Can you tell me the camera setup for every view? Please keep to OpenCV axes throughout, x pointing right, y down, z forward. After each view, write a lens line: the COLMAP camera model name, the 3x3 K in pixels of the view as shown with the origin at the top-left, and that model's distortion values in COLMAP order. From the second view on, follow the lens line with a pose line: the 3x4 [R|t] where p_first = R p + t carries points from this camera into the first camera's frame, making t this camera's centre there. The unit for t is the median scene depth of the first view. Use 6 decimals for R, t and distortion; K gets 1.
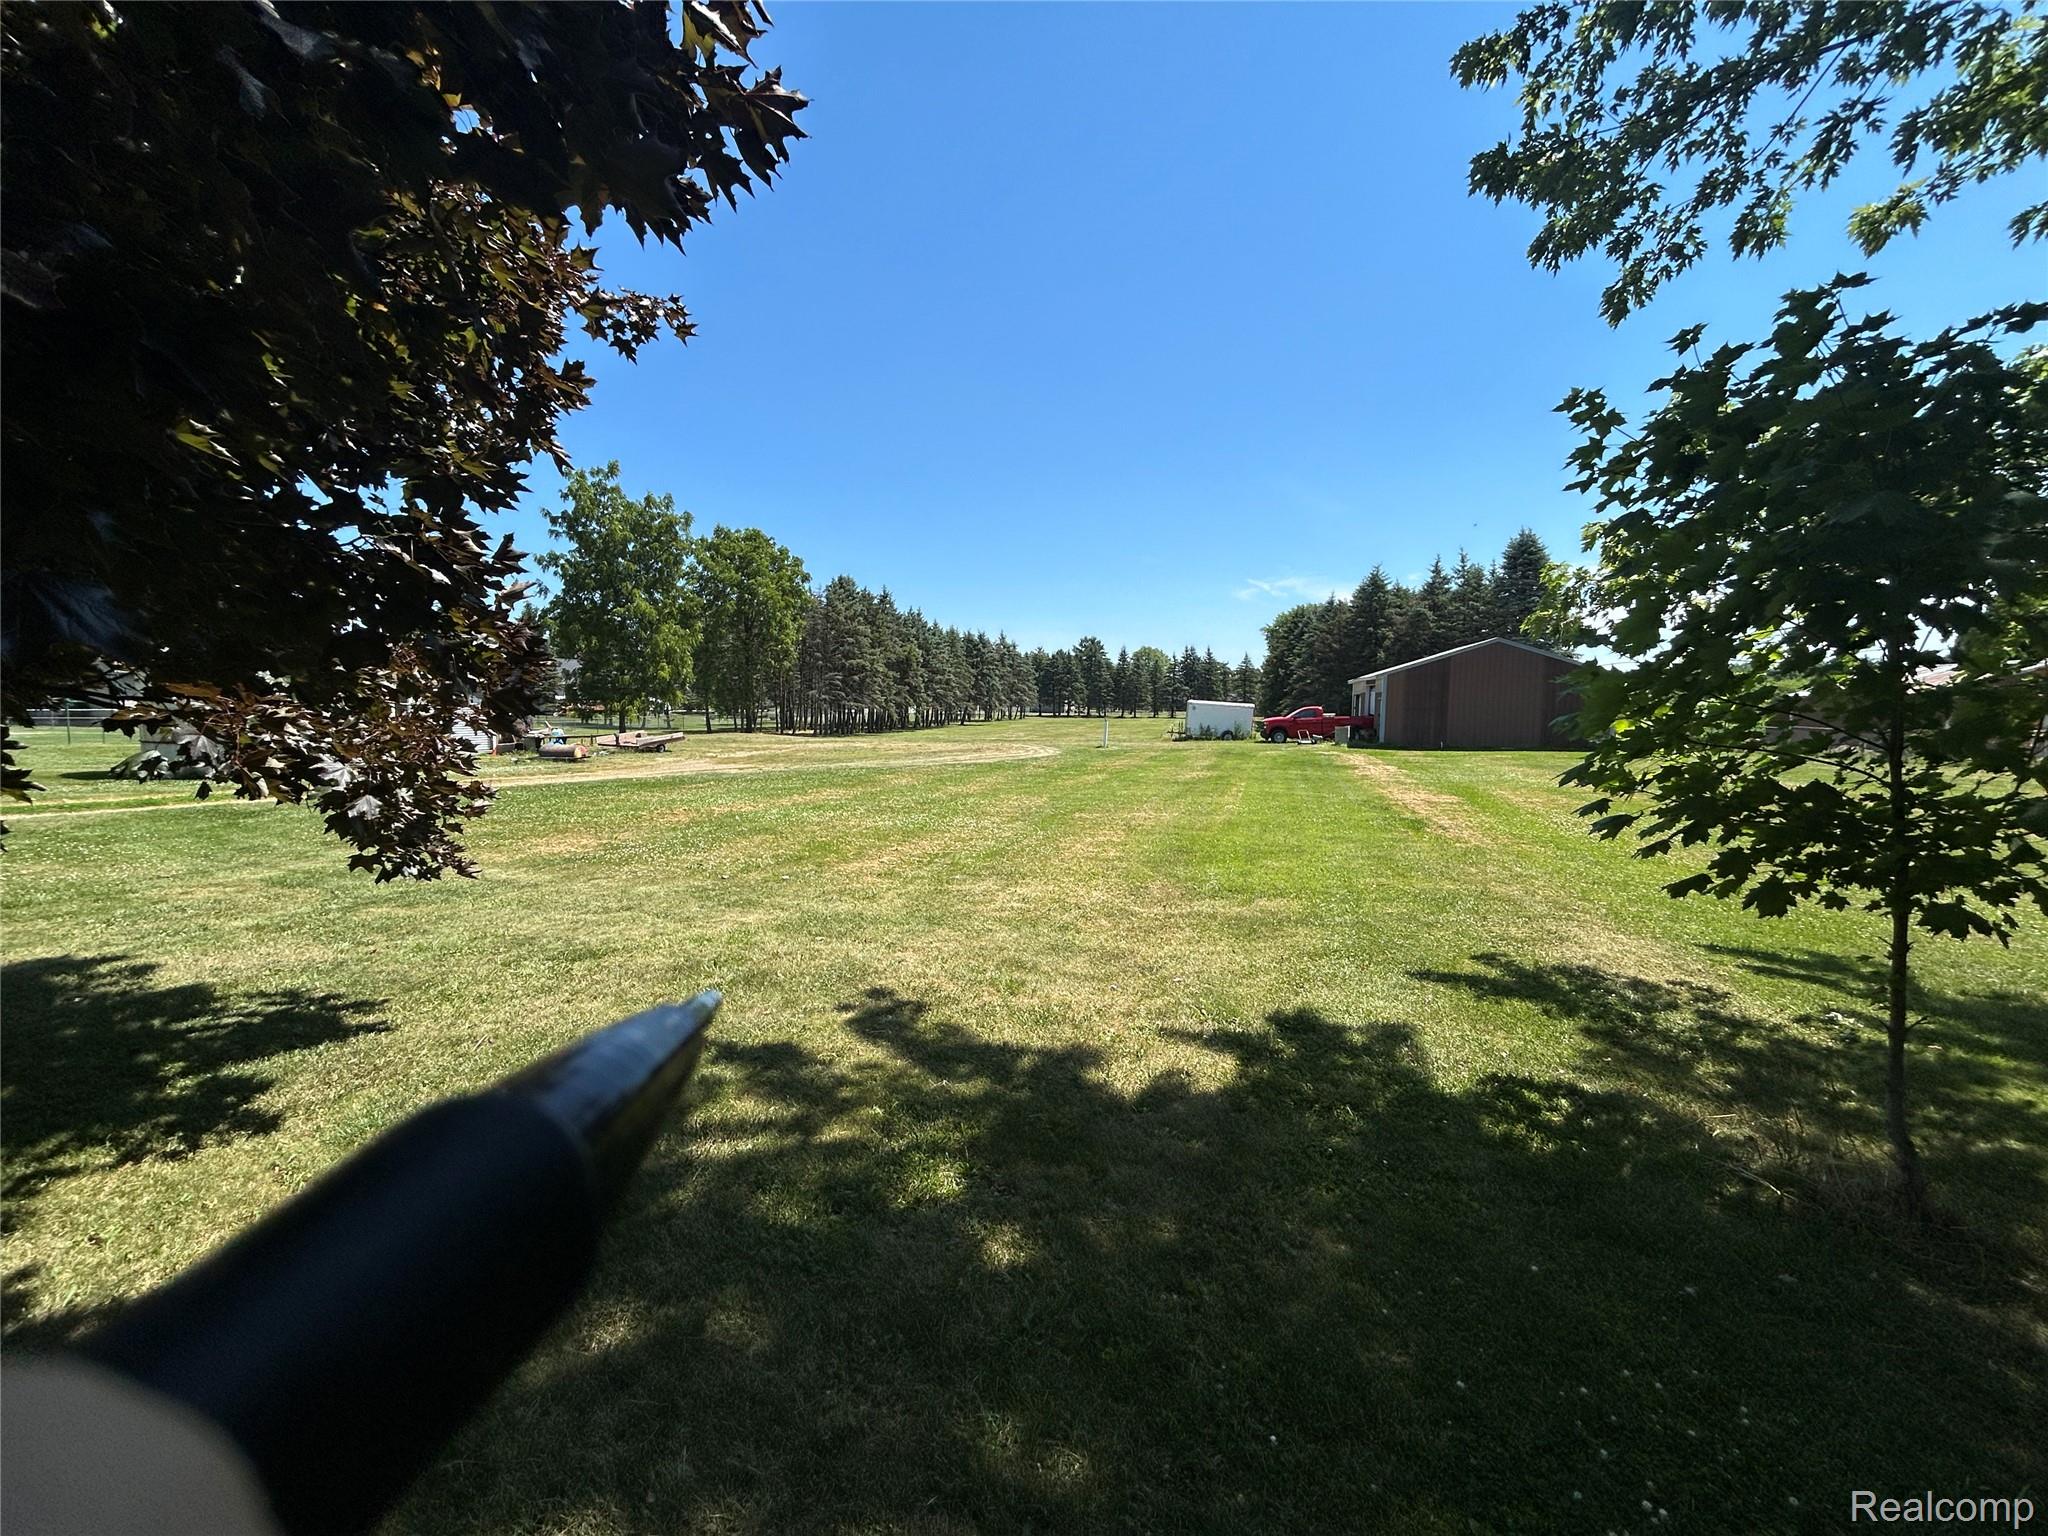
lens RADIAL K [[821.5, 0, 1037.1], [0, 821.5, 768.6], [0, 0, 1]] dist [-0.001189, -0.000013]
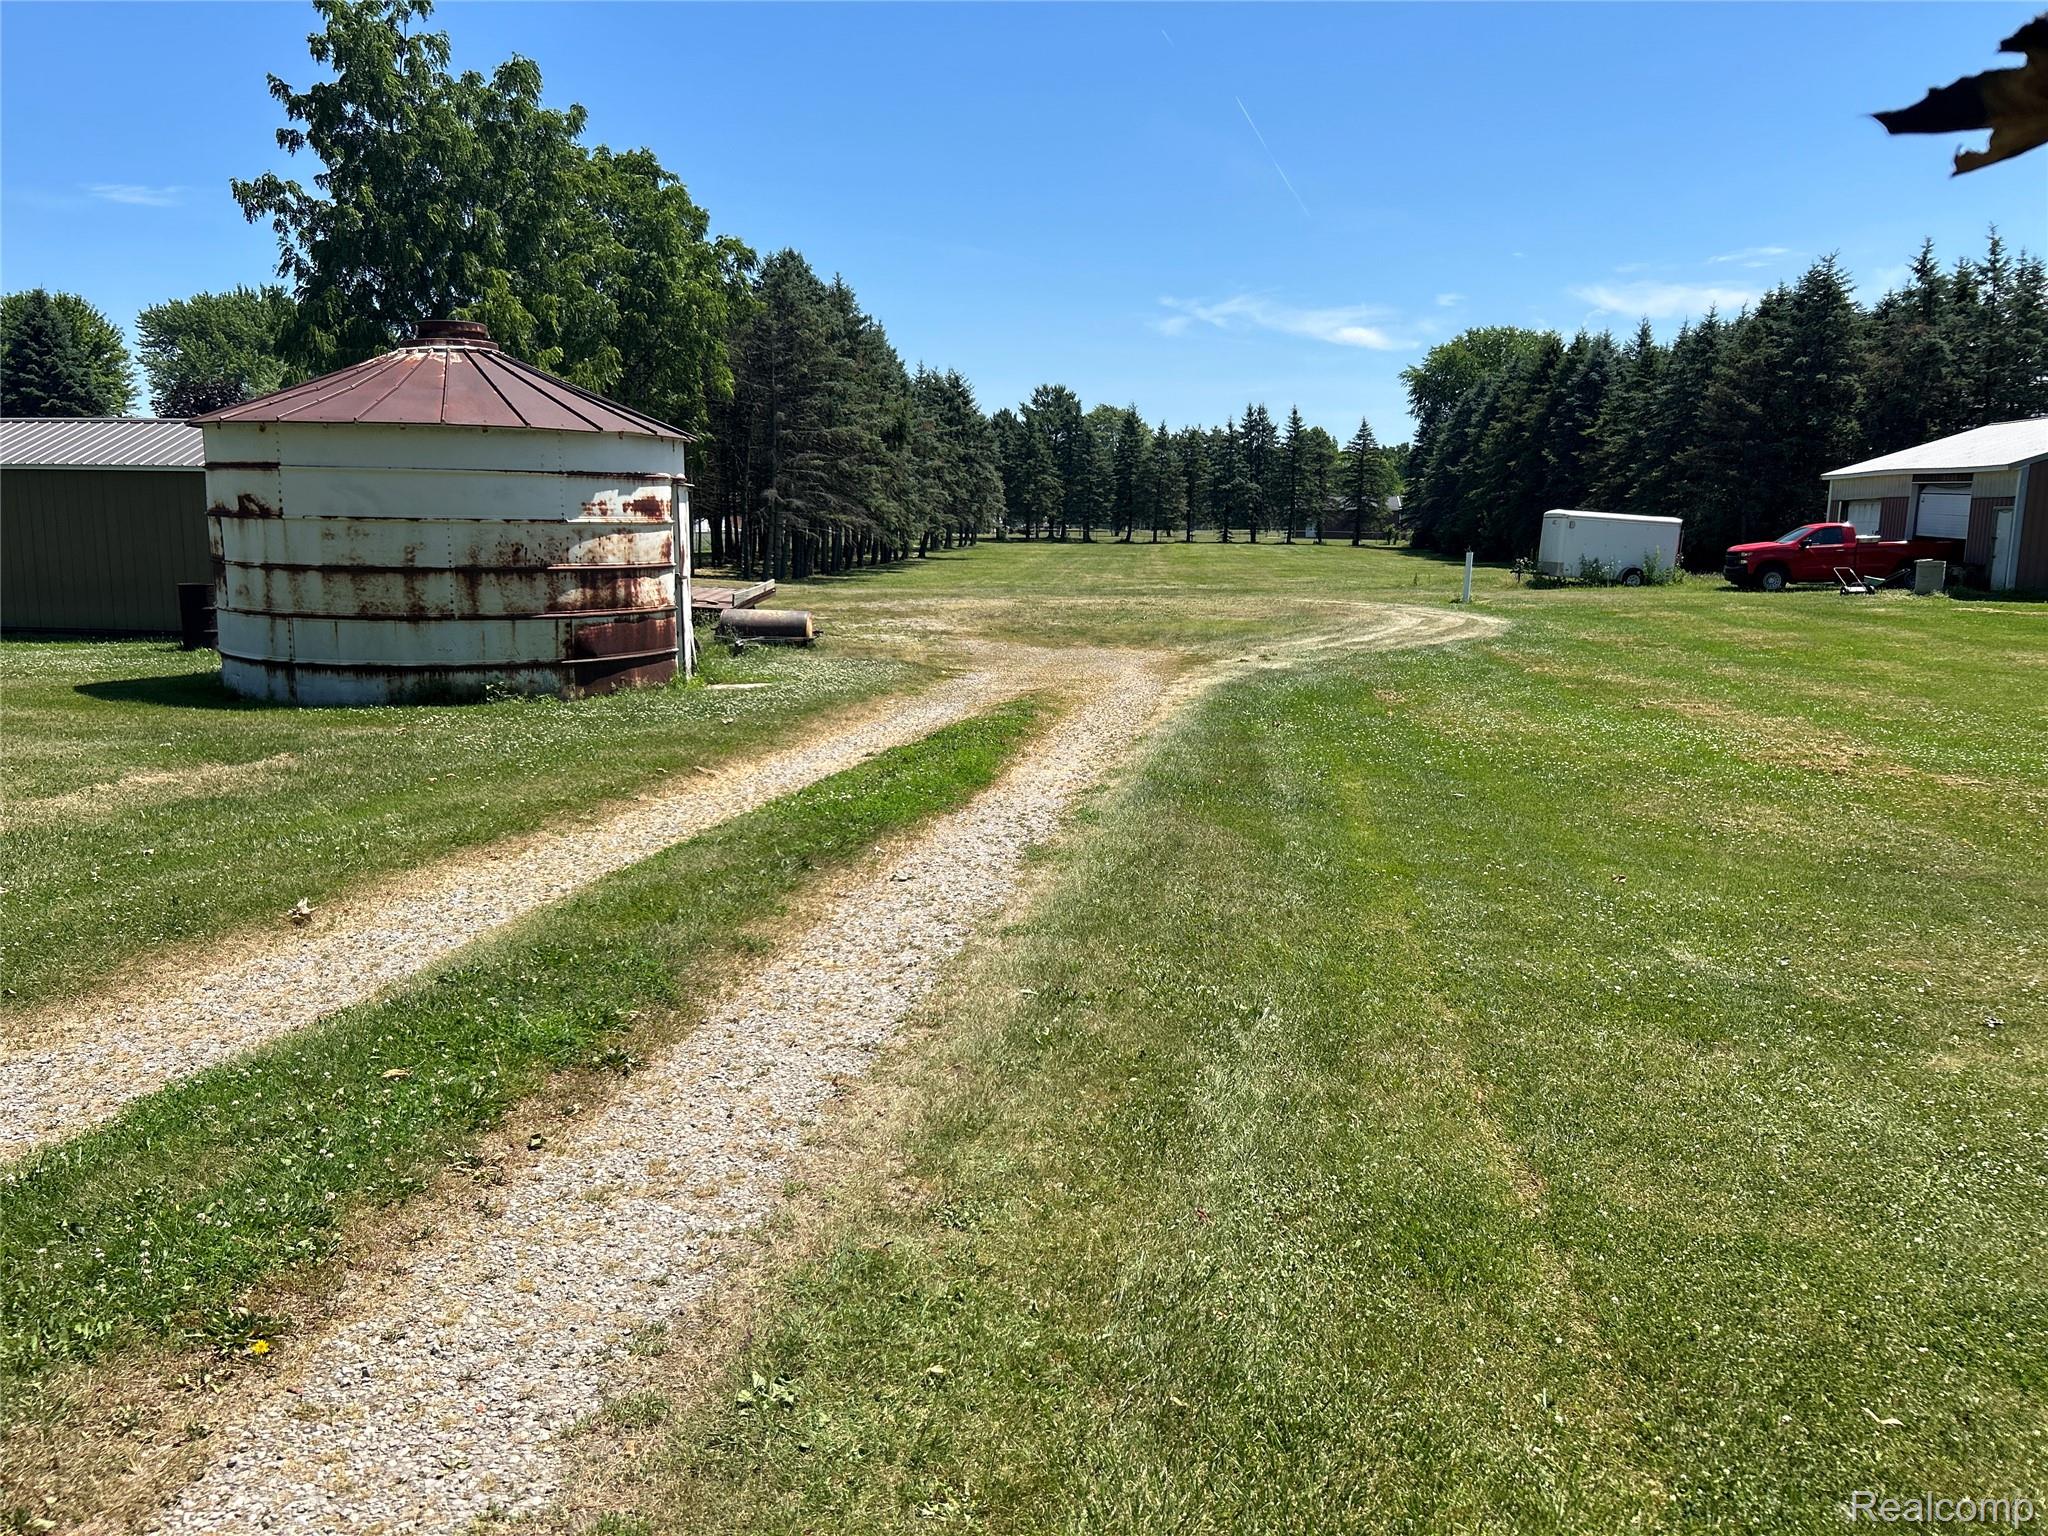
lens RADIAL K [[1533.7, 0, 1036.5], [0, 1533.7, 764.1], [0, 0, 1]] dist [0.058775, -0.051007]
pose [[0.988717, -0.021761, 0.148204, -0.203045], [0.009394, 0.996452, 0.083638, -0.004879], [-0.149498, -0.081302, 0.985414, 0.038031]]
